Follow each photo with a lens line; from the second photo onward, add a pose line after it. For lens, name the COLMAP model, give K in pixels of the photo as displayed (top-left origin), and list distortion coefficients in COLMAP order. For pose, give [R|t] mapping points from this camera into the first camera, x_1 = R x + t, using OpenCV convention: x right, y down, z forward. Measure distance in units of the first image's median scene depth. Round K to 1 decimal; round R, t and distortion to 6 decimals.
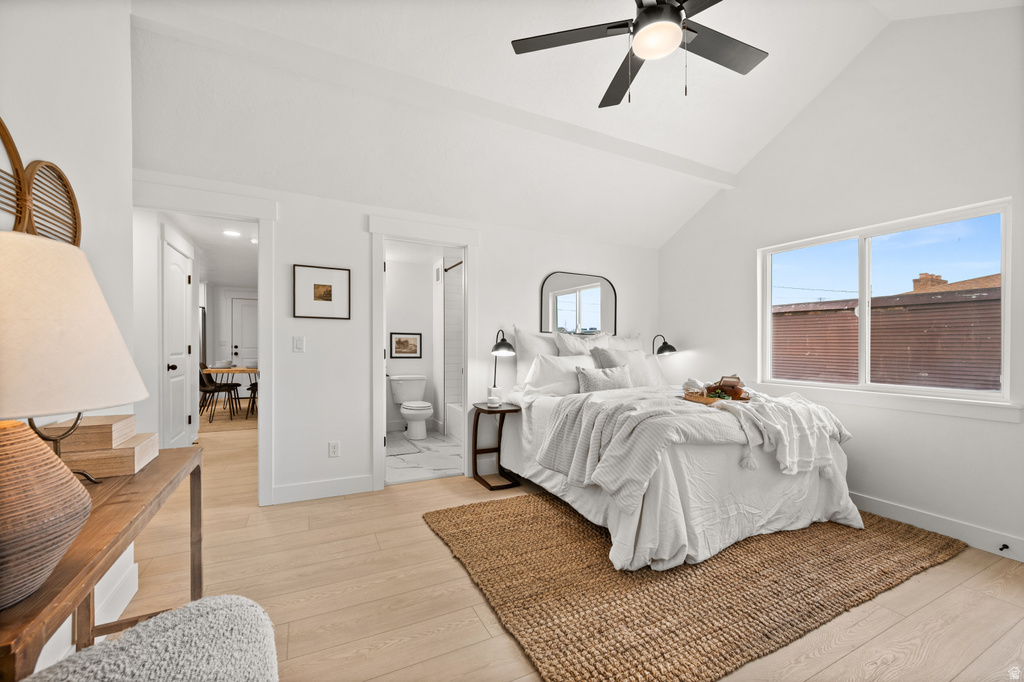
lens RADIAL K [[405.6, 0, 516.0], [0, 405.6, 344.3], [0, 0, 1]] dist [0.000111, 0.000008]
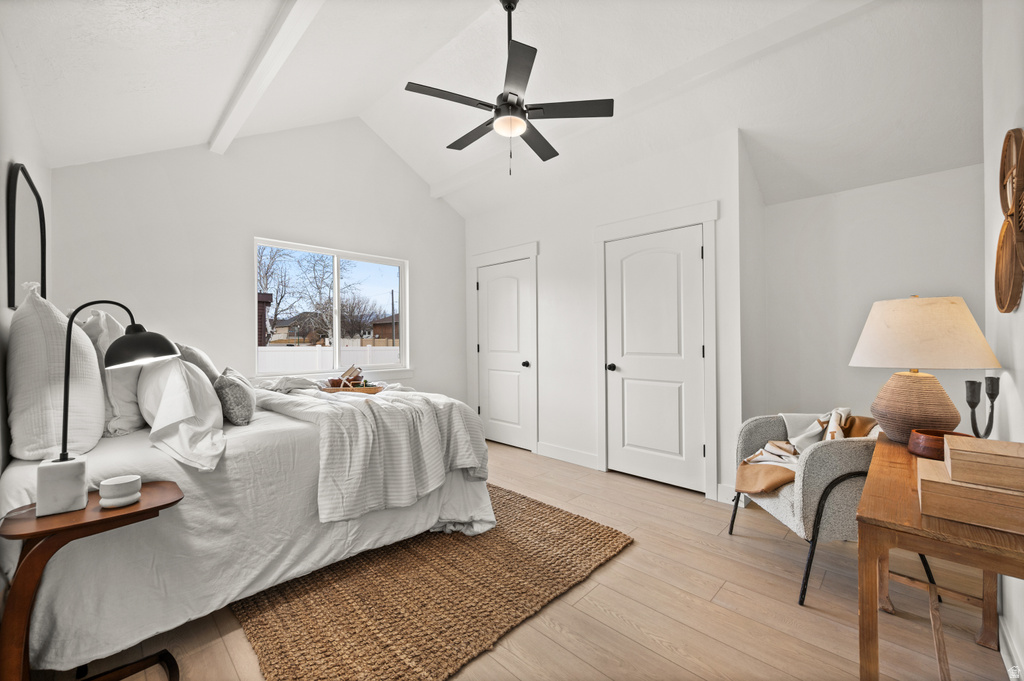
lens RADIAL K [[406.6, 0, 519.5], [0, 406.6, 336.8], [0, 0, 1]] dist [-0.004531, 0.000052]
pose [[-0.321608, 0.011319, 0.946805, -0.671441], [0.008111, 0.999925, -0.009199, 0.008962], [-0.946838, 0.004721, -0.321675, 0.966891]]
